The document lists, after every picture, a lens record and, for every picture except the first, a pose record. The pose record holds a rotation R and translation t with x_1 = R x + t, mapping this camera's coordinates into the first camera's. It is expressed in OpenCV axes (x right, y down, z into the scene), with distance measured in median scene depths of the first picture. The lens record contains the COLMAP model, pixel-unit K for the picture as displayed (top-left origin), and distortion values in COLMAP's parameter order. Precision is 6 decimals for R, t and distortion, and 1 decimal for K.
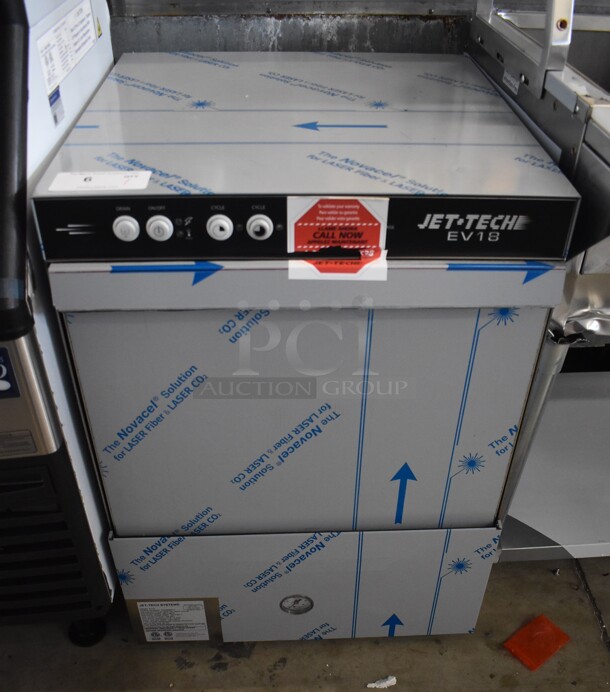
lens RADIAL K [[639.9, 0, 328.6], [0, 639.9, 344.9], [0, 0, 1]] dist [-0.067706, 0.186965]
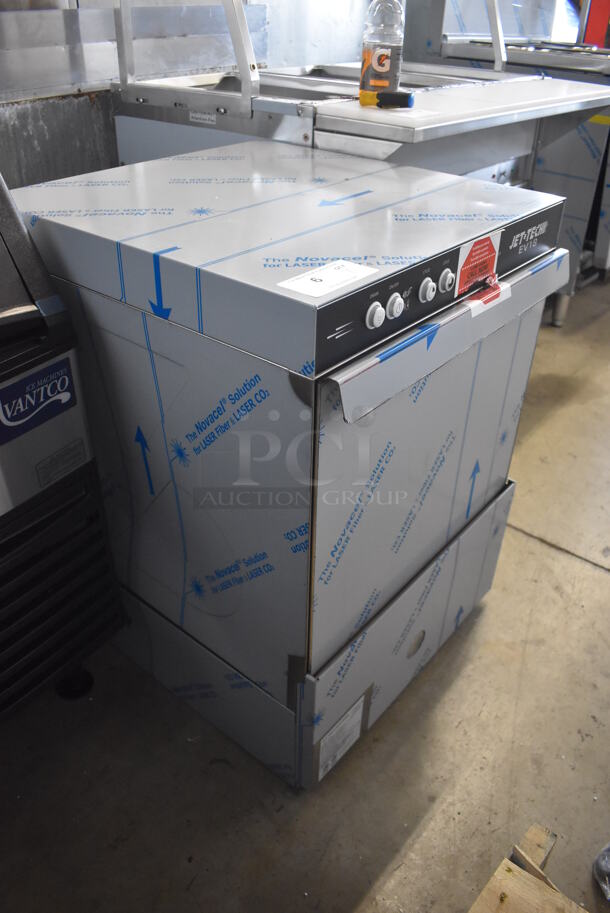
lens RADIAL K [[709.6, 0, 308.9], [0, 709.6, 442.1], [0, 0, 1]] dist [-0.034625, 0.001410]
pose [[0.676966, -0.401364, 0.616947, -1.122566], [0.401765, 0.903841, 0.147157, -0.203370], [-0.616686, 0.148247, 0.773125, 0.235139]]
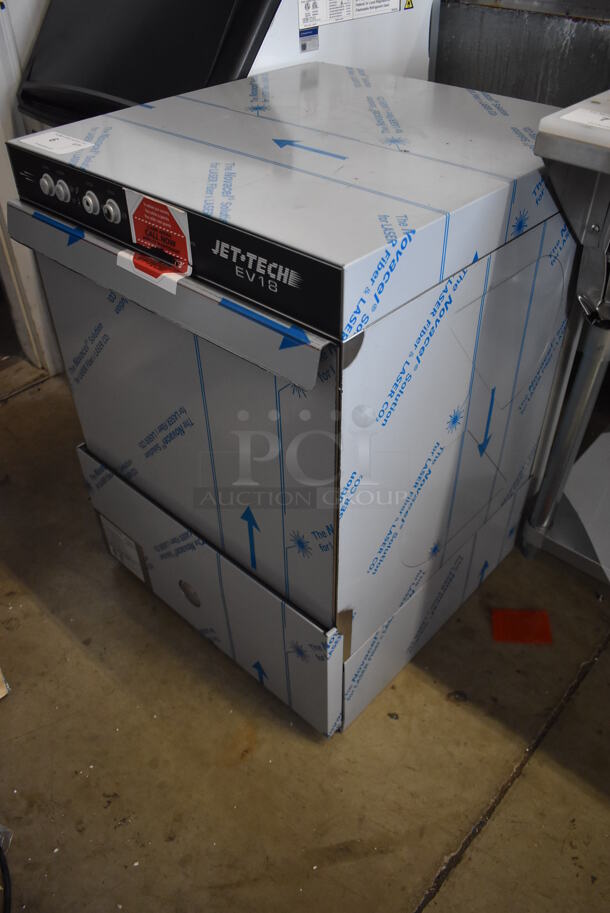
lens RADIAL K [[709.6, 0, 308.9], [0, 709.6, 442.1], [0, 0, 1]] dist [-0.034625, 0.001410]
pose [[0.705524, 0.424560, -0.567437, 0.962199], [-0.371841, 0.903389, 0.213593, -0.206551], [0.603299, 0.060301, 0.795232, 0.265302]]
